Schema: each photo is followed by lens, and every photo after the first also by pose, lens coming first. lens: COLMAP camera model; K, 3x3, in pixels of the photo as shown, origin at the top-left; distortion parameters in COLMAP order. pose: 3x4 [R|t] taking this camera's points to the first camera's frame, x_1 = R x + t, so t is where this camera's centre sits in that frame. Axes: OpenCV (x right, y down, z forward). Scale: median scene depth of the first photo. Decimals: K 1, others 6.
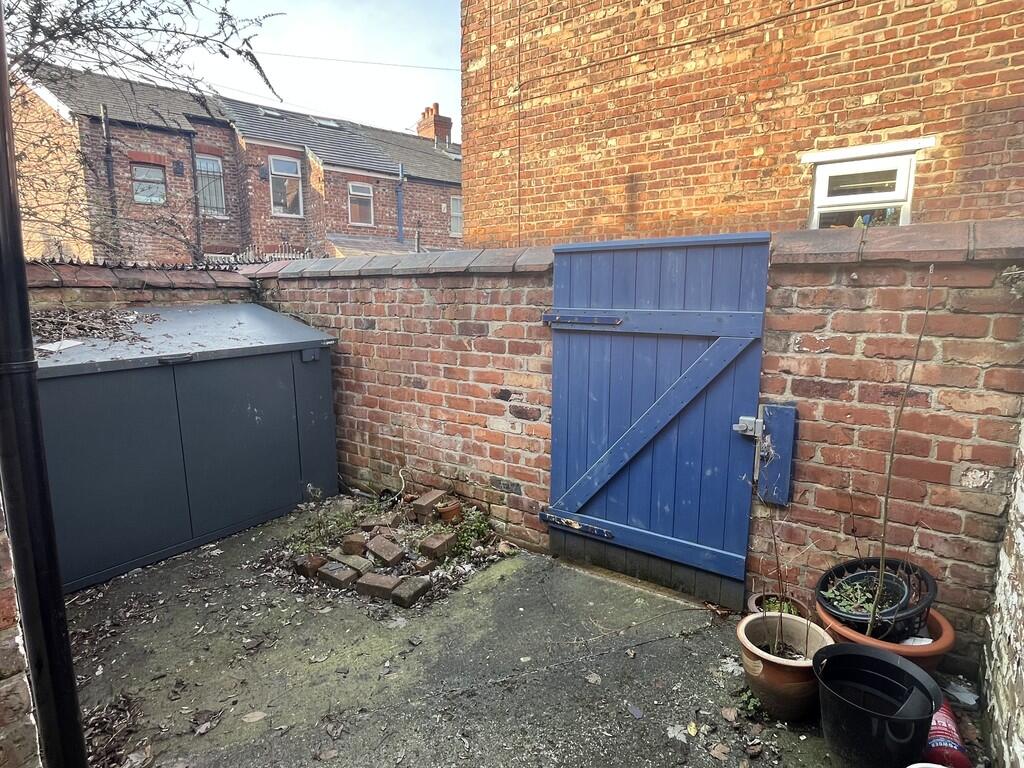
lens RADIAL K [[553.8, 0, 503.0], [0, 553.8, 388.2], [0, 0, 1]] dist [-0.000021, -0.001963]
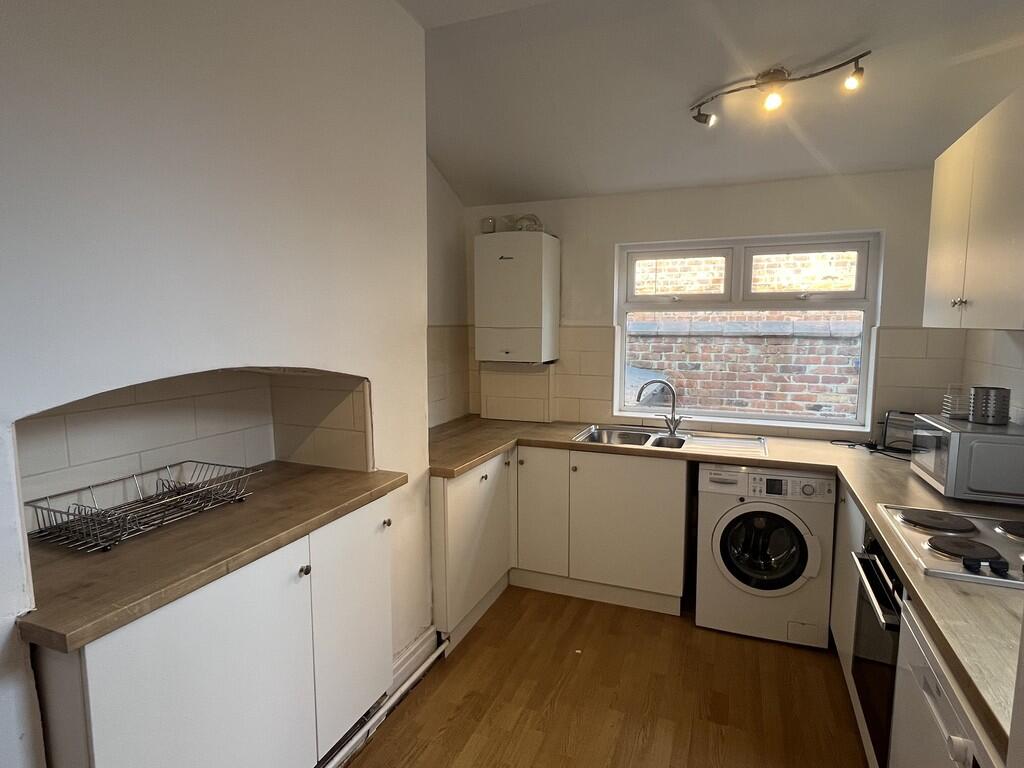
lens RADIAL K [[553.8, 0, 510.6], [0, 553.8, 386.2], [0, 0, 1]] dist [-0.000021, -0.001963]
pose [[0.972766, -0.028949, 0.229975, -1.230332], [0.041298, 0.997941, -0.049069, -0.008581], [-0.228081, 0.057230, 0.971959, -0.412525]]
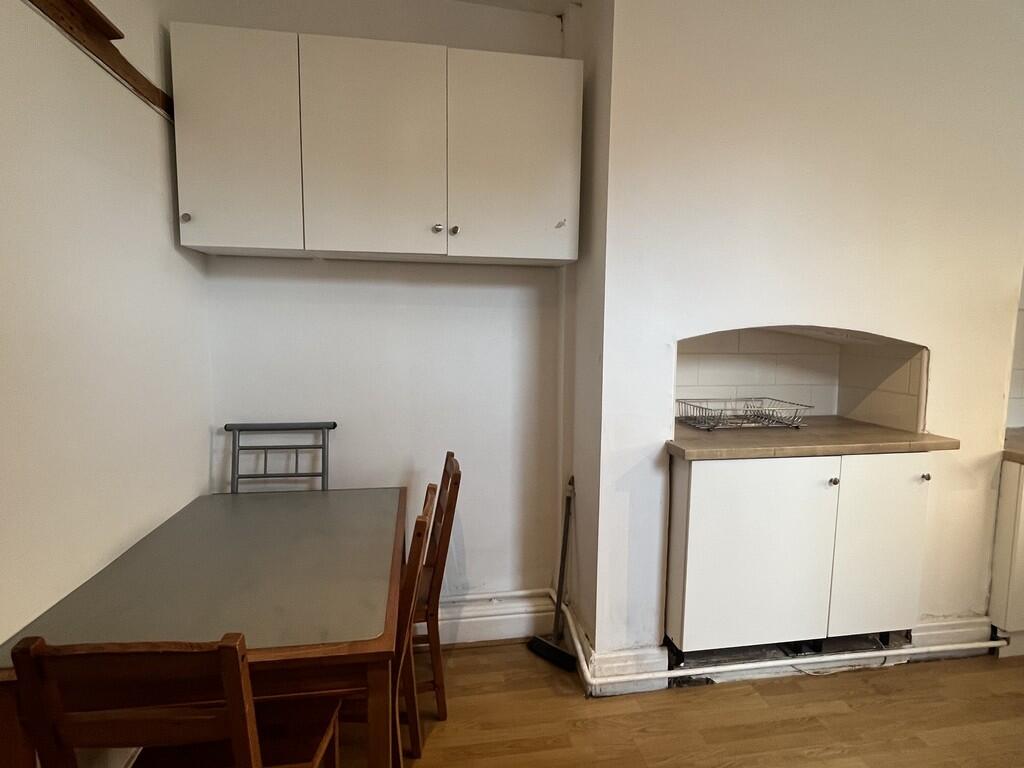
lens RADIAL K [[553.8, 0, 510.7], [0, 553.8, 387.1], [0, 0, 1]] dist [-0.000021, -0.001963]
pose [[0.700663, 0.075296, -0.709508, -1.114346], [-0.130233, 0.991207, -0.023419, 0.077624], [0.701506, 0.108810, 0.704308, -0.614316]]
